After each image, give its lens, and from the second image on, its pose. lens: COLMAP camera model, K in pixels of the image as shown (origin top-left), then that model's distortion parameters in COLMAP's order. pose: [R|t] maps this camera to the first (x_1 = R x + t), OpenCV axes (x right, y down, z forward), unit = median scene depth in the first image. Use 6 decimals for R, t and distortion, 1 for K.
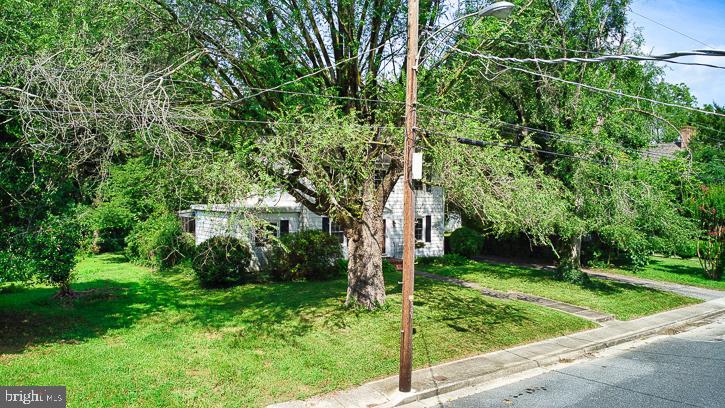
lens RADIAL K [[539.0, 0, 360.6], [0, 539.0, 206.1], [0, 0, 1]] dist [0.126526, -0.265742]
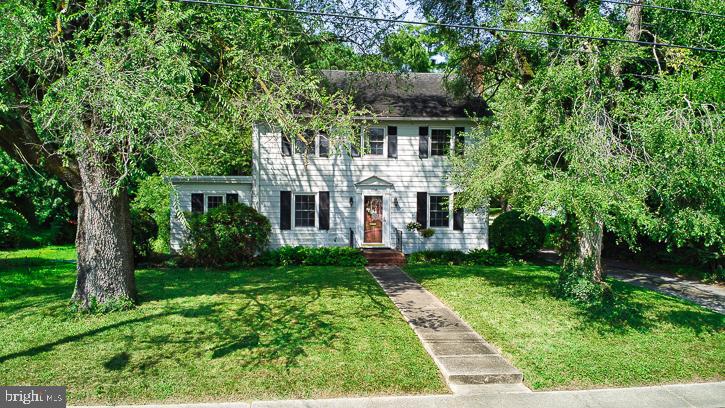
lens RADIAL K [[539.0, 0, 360.6], [0, 539.0, 206.1], [0, 0, 1]] dist [0.126526, -0.265742]
pose [[0.878740, 0.007824, -0.477237, 0.576439], [-0.010218, 0.999945, -0.002421, 0.061066], [0.477192, 0.007004, 0.878771, 0.538066]]
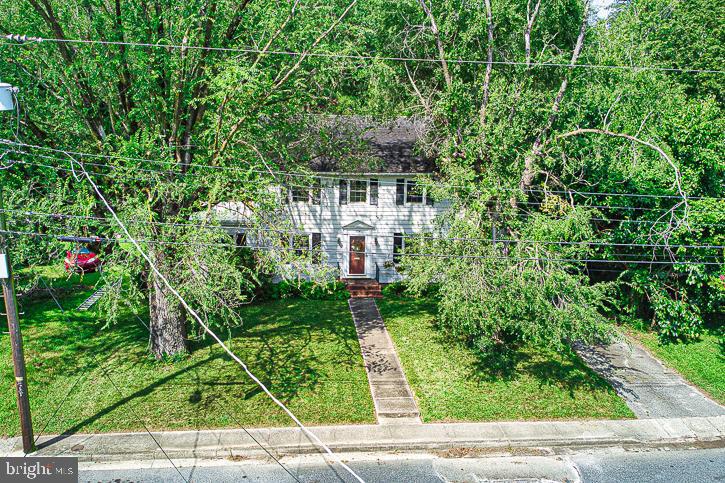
lens RADIAL K [[627.1, 0, 364.2], [0, 627.1, 241.3], [0, 0, 1]] dist [0.125871, -0.240107]
pose [[0.873386, 0.105741, -0.475411, 0.839210], [-0.027430, 0.985277, 0.168752, -0.222172], [0.486255, -0.134345, 0.863428, 0.166600]]
